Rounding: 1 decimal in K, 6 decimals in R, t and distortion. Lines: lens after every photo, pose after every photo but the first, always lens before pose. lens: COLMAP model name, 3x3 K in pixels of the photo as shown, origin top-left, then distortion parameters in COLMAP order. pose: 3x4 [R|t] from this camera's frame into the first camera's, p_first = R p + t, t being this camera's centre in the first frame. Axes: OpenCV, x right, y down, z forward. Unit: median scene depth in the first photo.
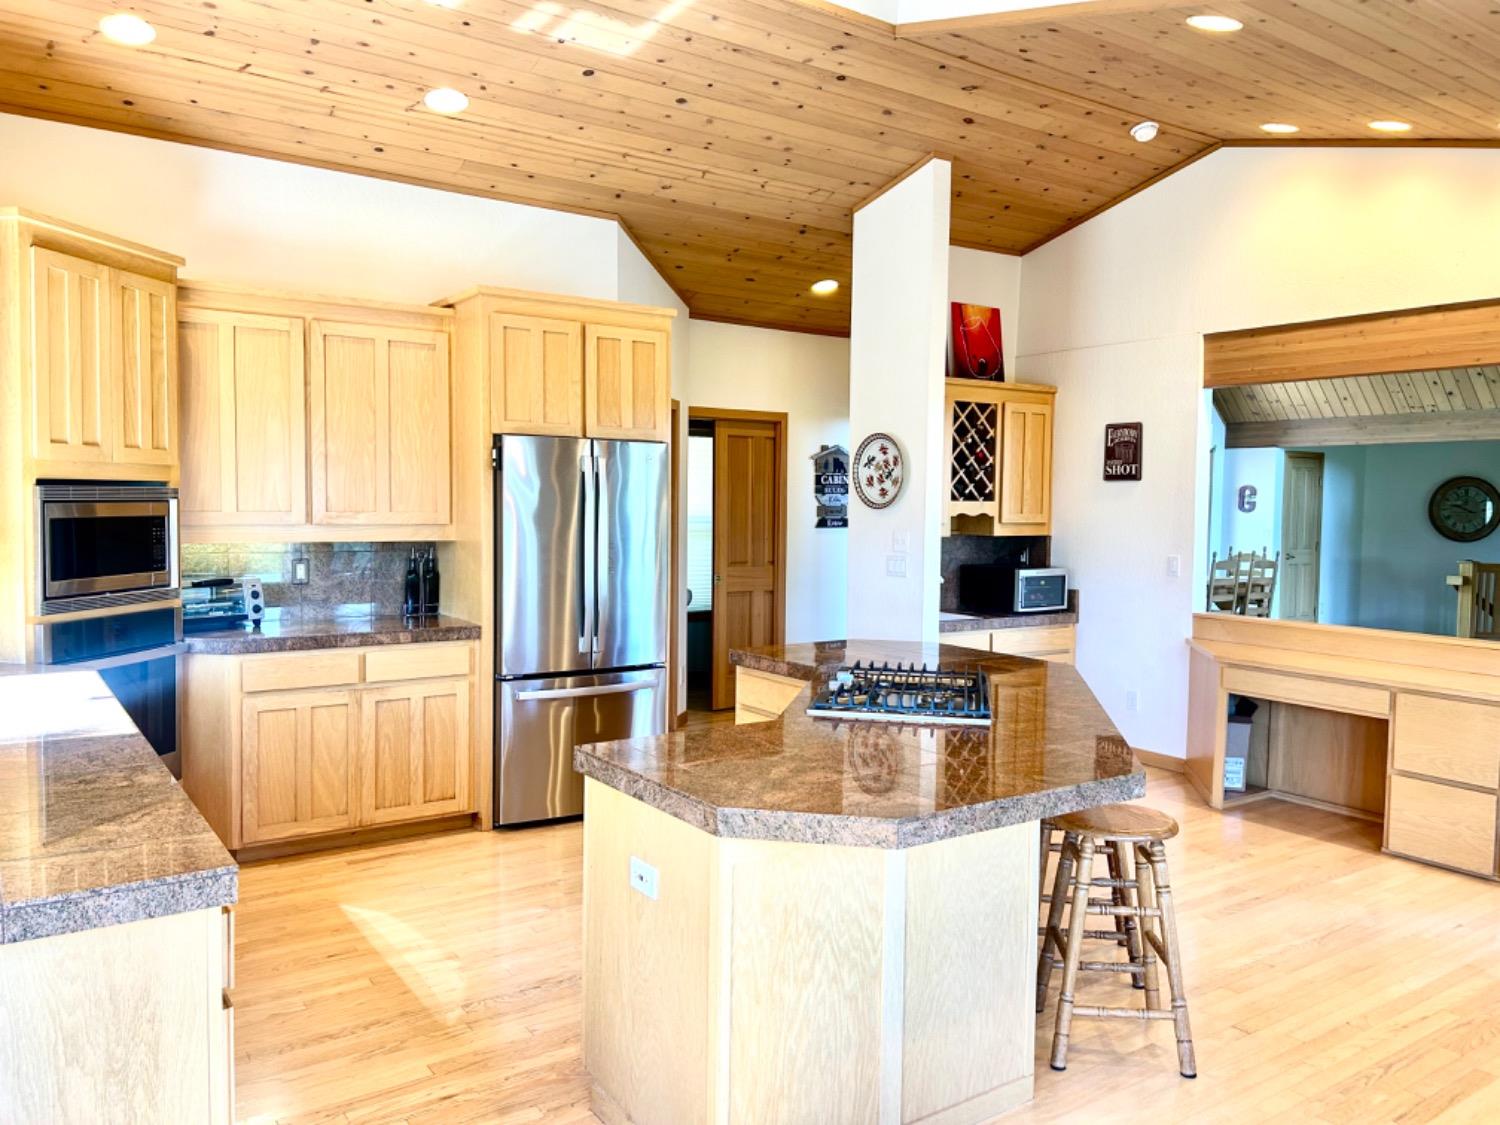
lens RADIAL K [[1128.2, 0, 751.8], [0, 1128.2, 553.6], [0, 0, 1]] dist [0.037850, -0.036179]
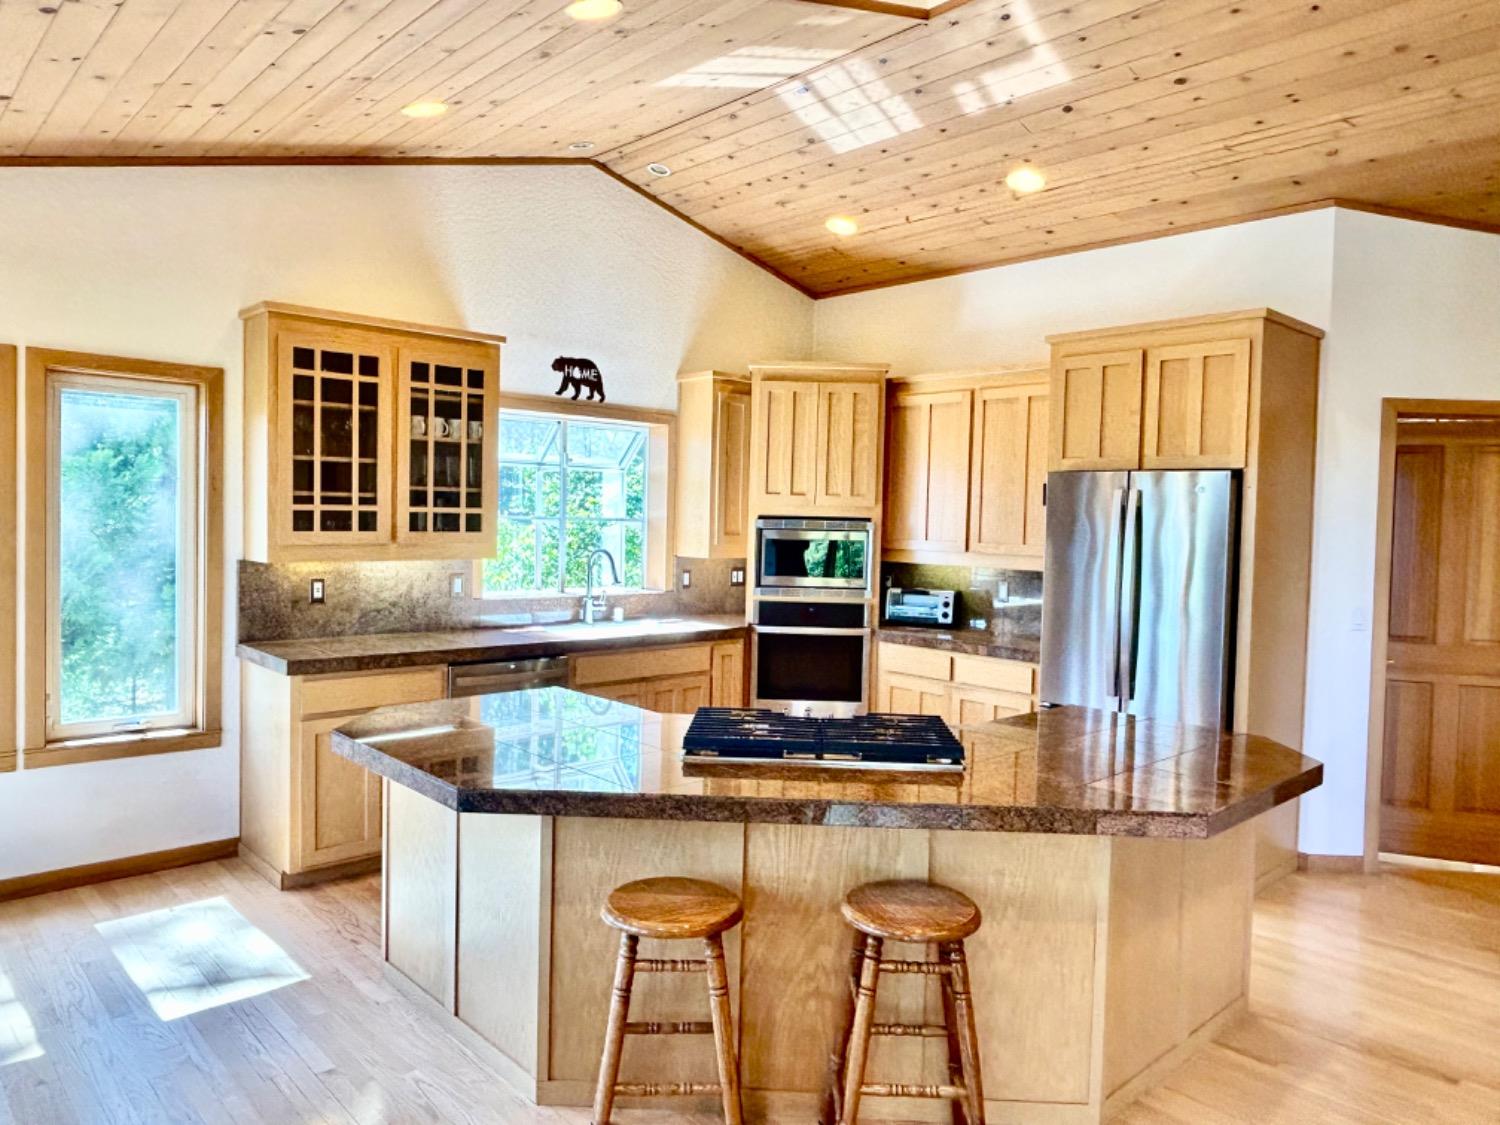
lens RADIAL K [[1016.6, 0, 750.9], [0, 1016.6, 559.7], [0, 0, 1]] dist [0.004455, -0.012623]
pose [[0.152613, 0.030261, -0.987823, 0.672479], [-0.073113, 0.997138, 0.019250, -0.021232], [0.985578, 0.069285, 0.154389, 0.575846]]
